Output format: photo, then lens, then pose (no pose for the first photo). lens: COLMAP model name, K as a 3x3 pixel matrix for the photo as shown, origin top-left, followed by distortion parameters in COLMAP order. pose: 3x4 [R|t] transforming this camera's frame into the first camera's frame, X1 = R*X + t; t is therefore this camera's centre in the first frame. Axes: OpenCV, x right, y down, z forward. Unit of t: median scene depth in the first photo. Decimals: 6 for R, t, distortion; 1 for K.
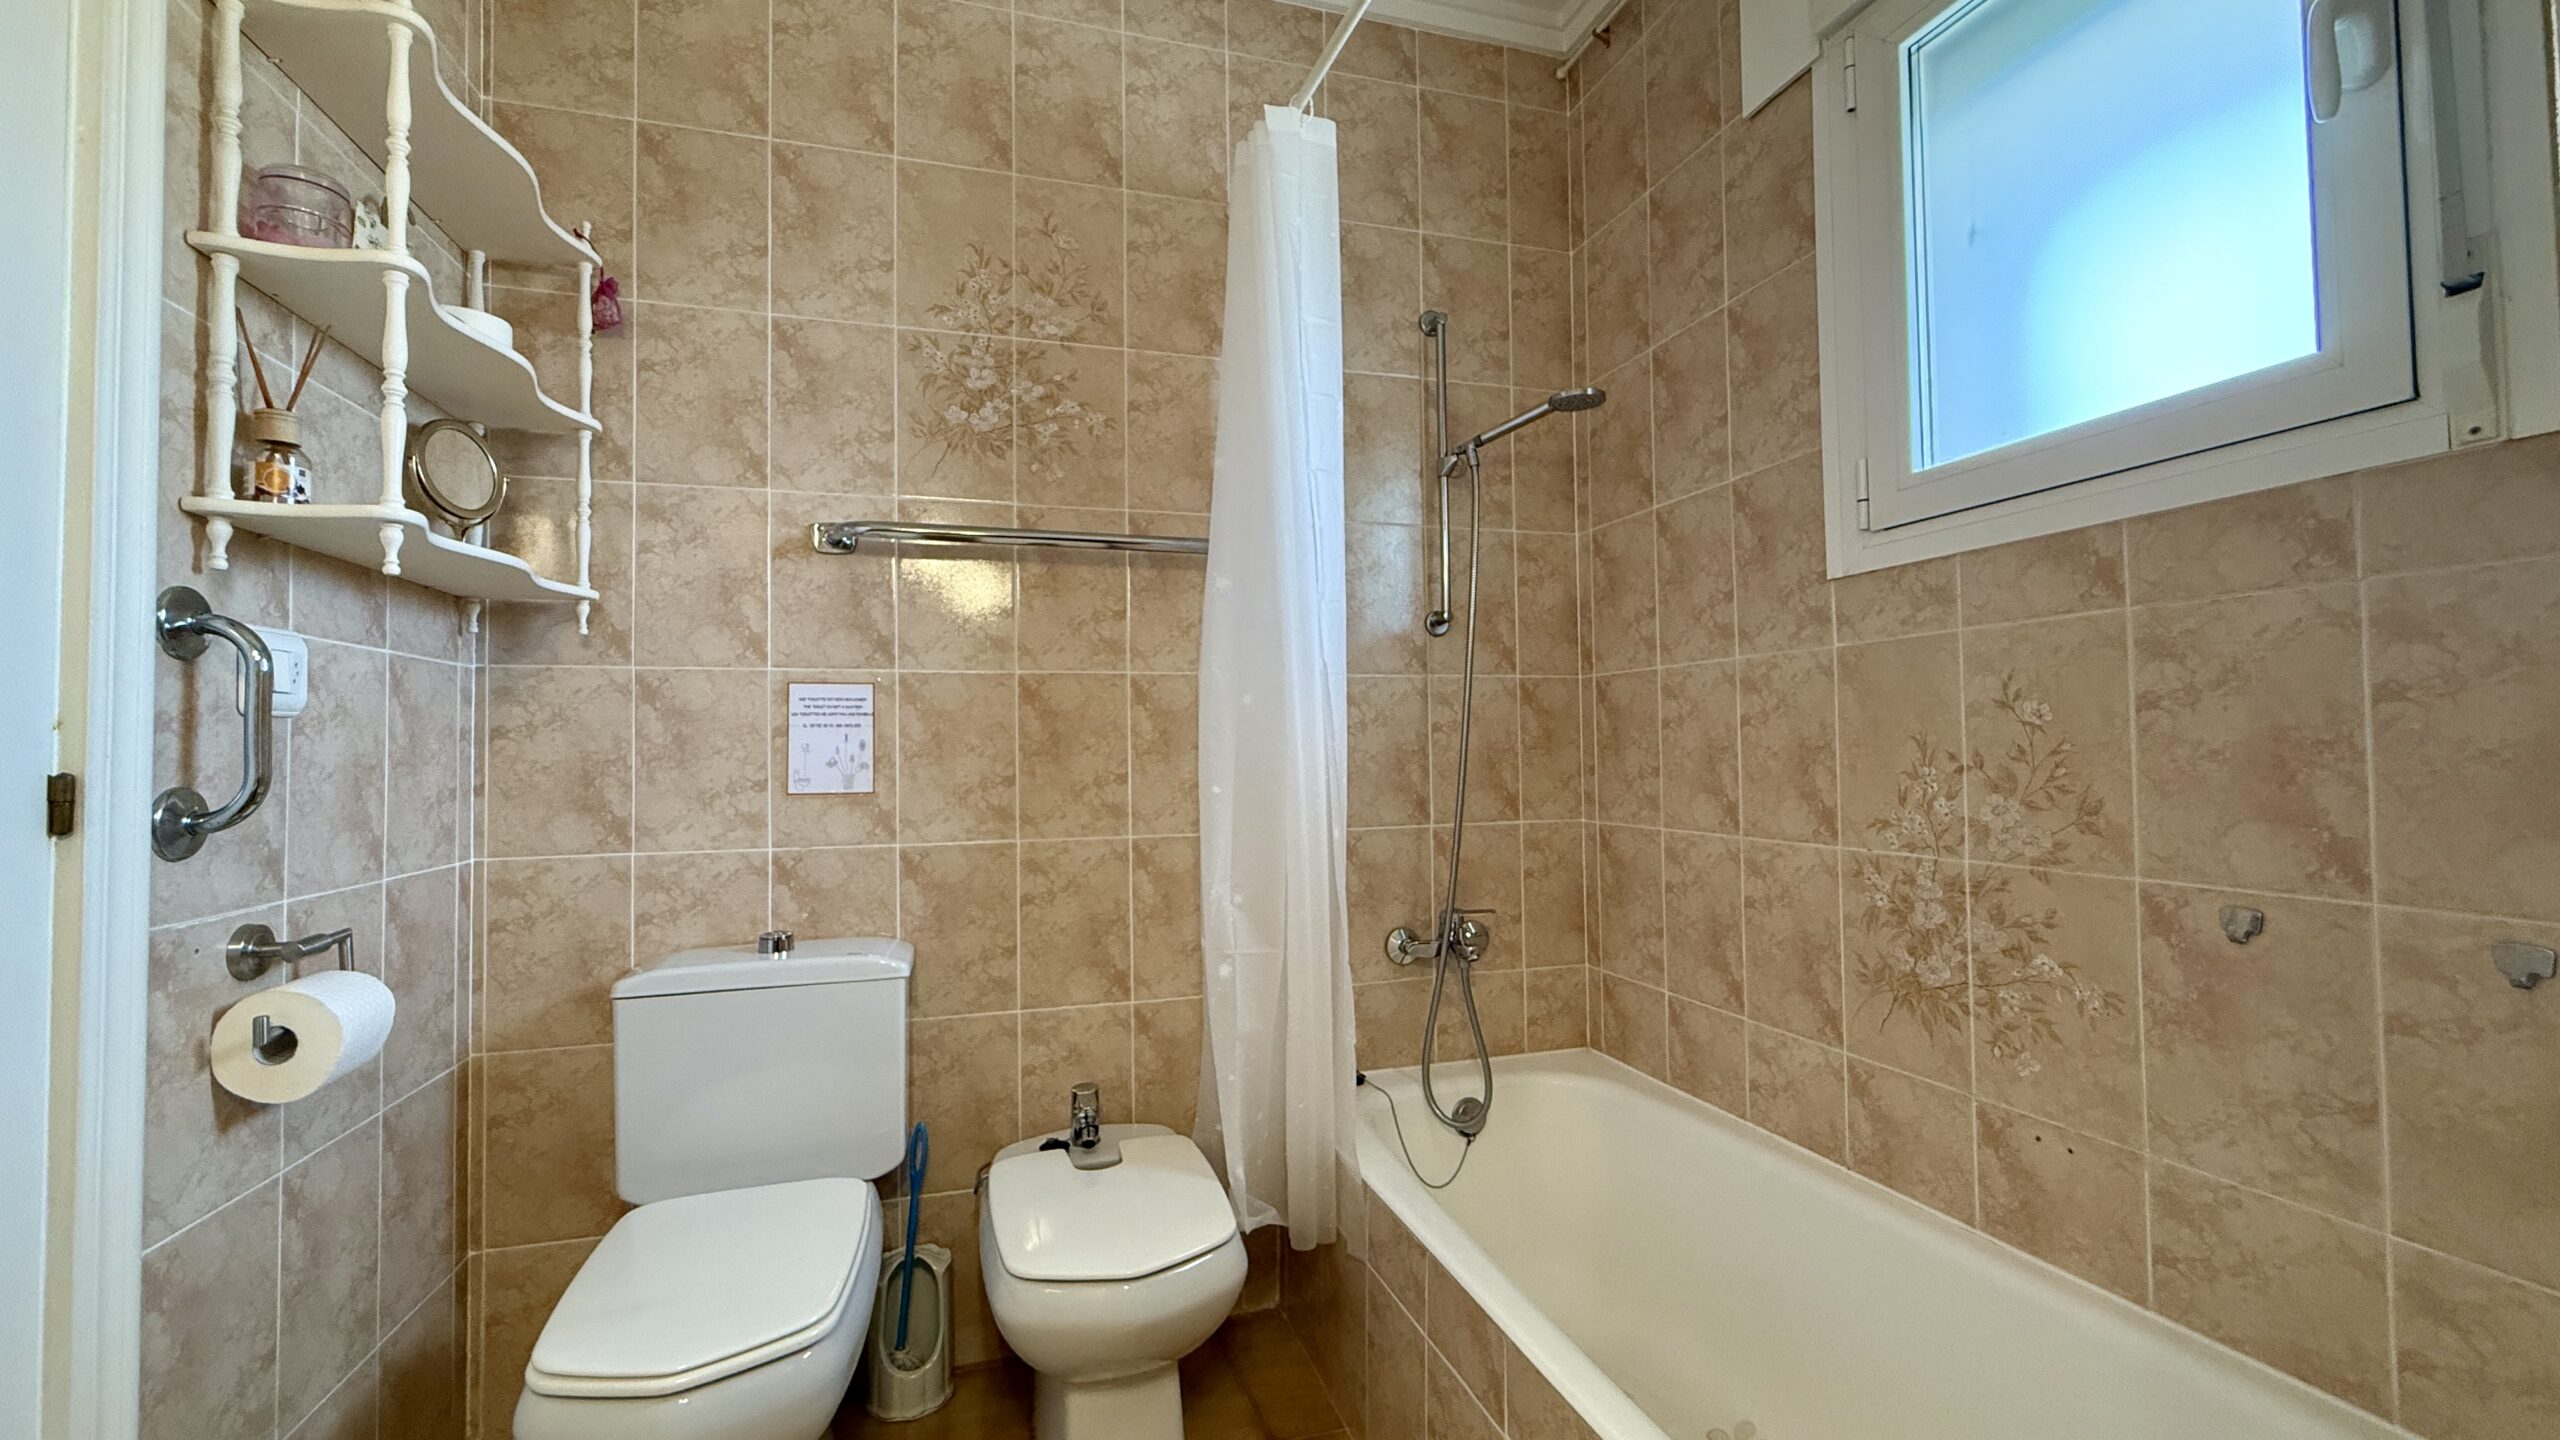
lens RADIAL K [[1020.7, 0, 1271.2], [0, 1020.7, 719.8], [0, 0, 1]] dist [-0.002715, -0.000475]
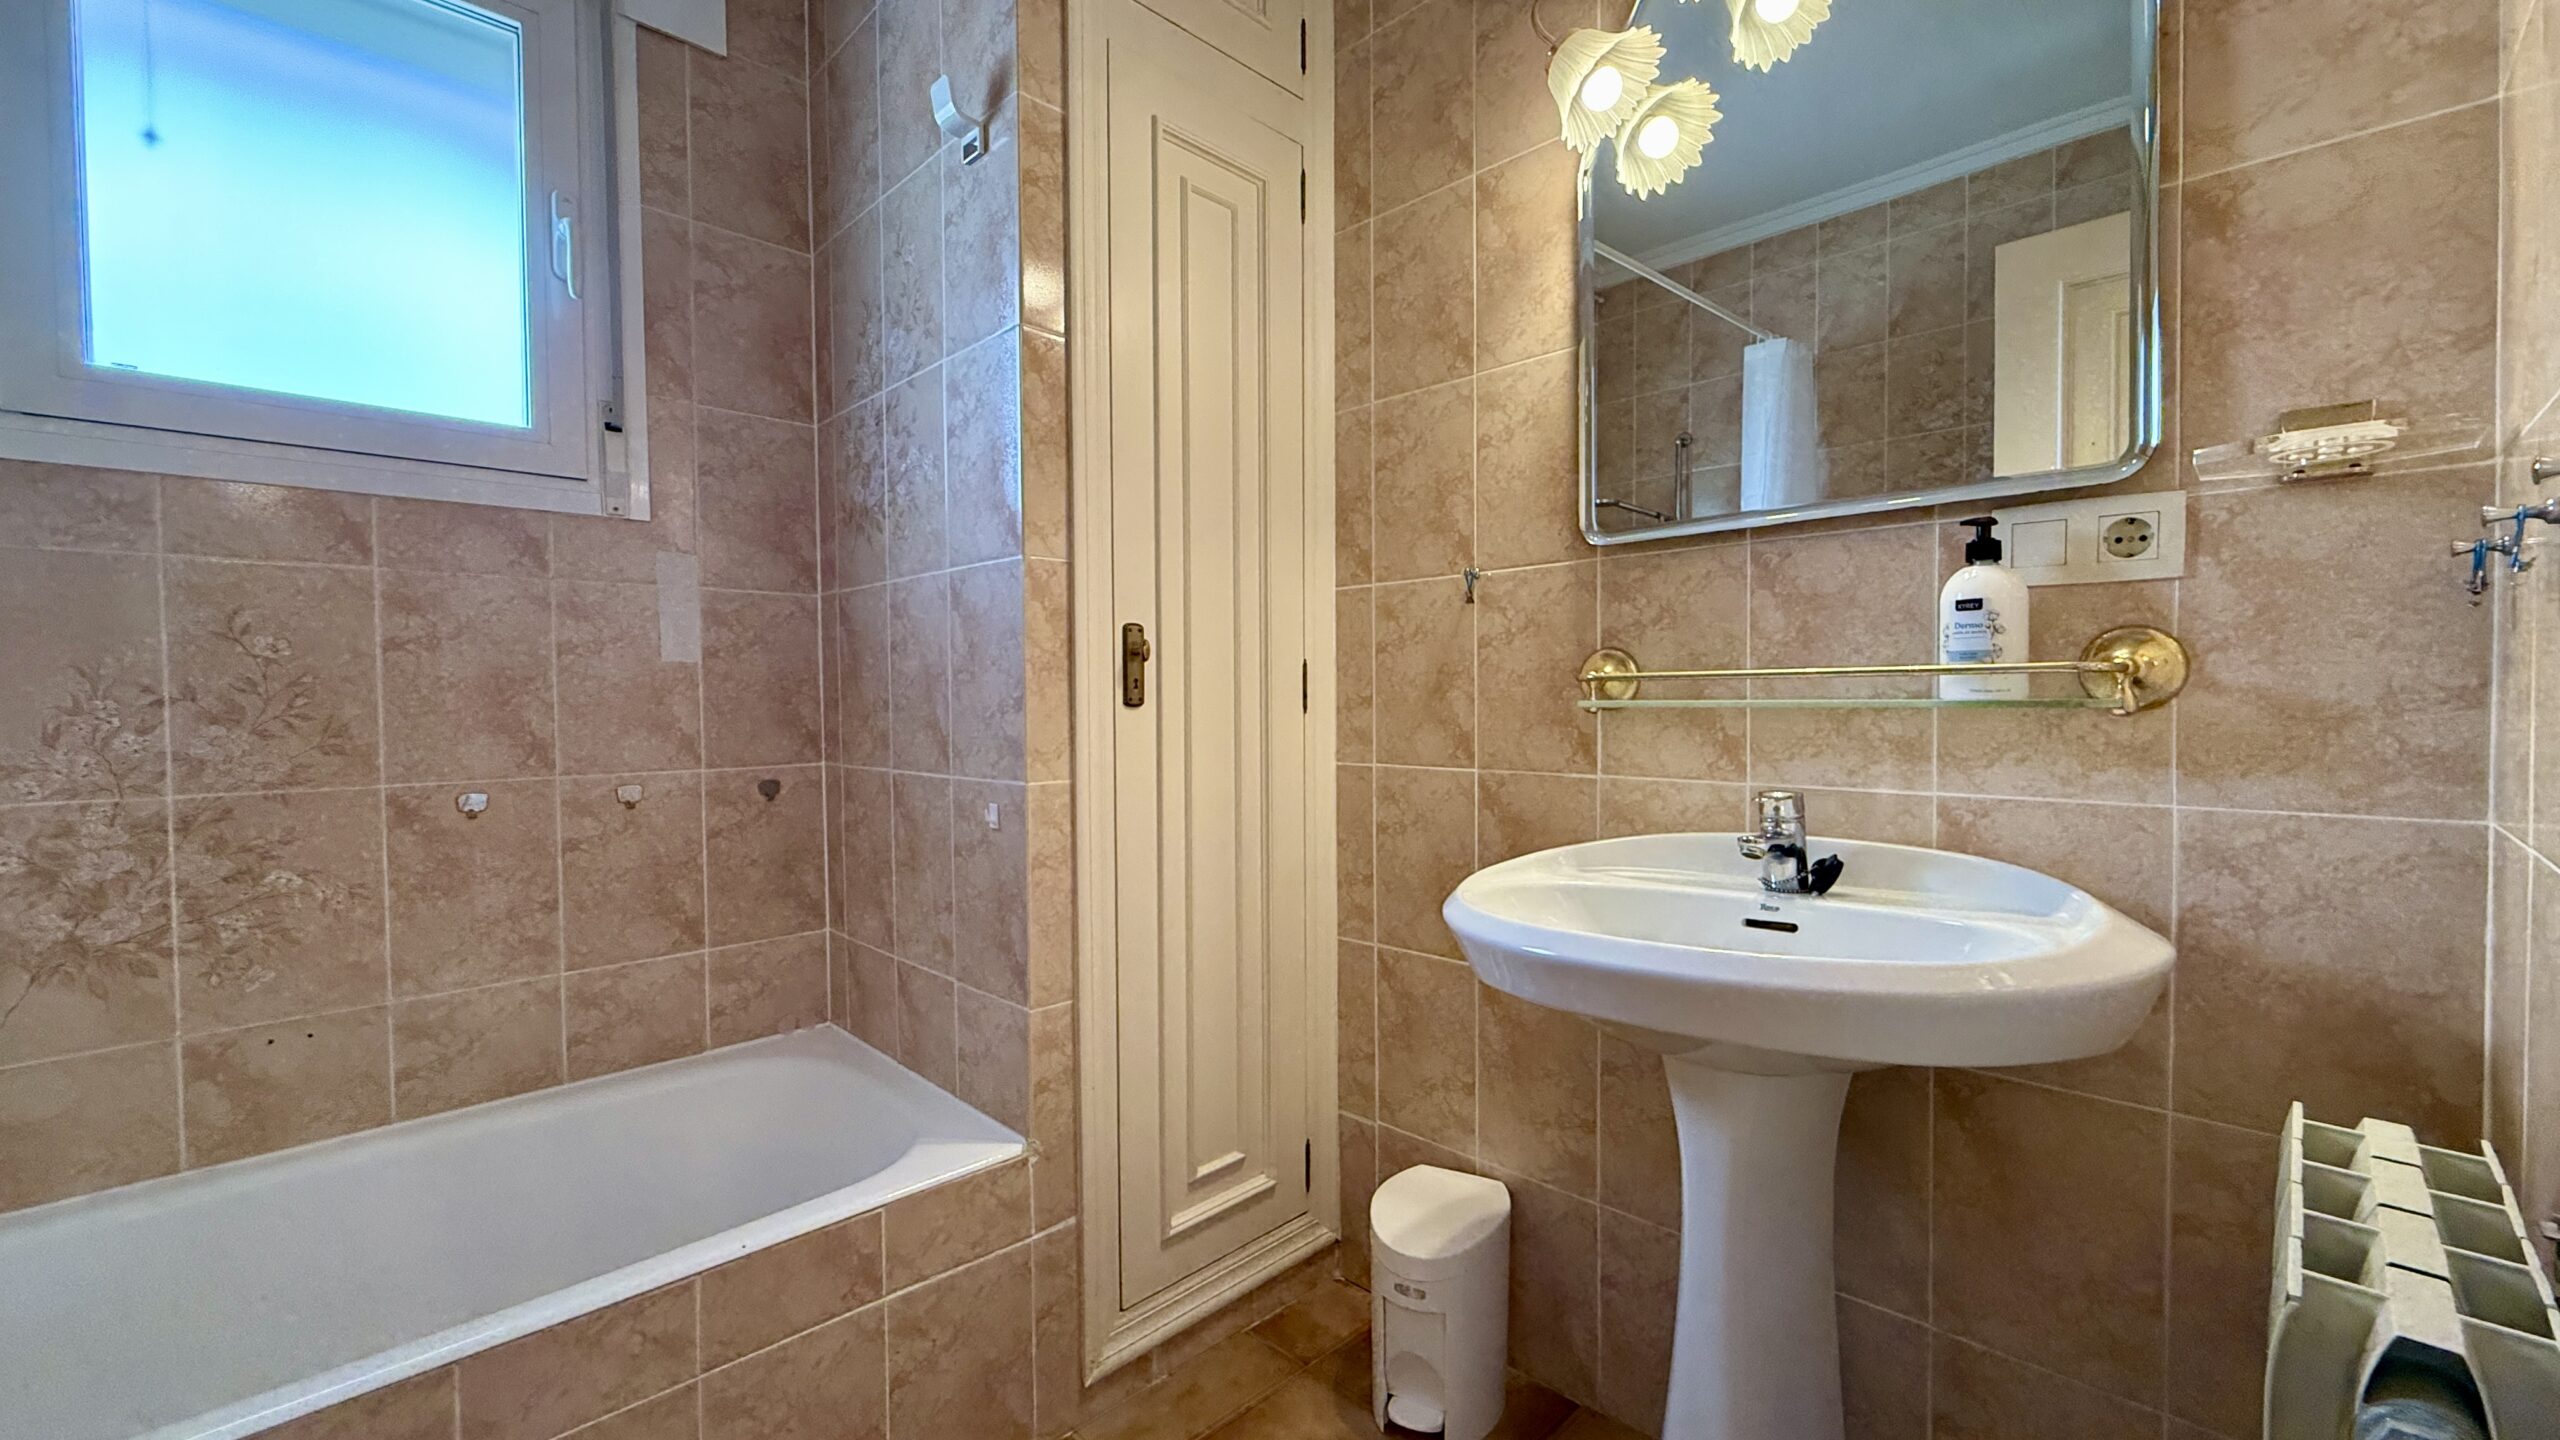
lens RADIAL K [[1020.7, 0, 1271.2], [0, 1020.7, 719.8], [0, 0, 1]] dist [-0.002715, -0.000475]
pose [[-0.474337, -0.007608, 0.880311, -0.678273], [-0.011882, 0.999927, 0.002240, 0.053008], [-0.880263, -0.009397, -0.474393, 0.563733]]
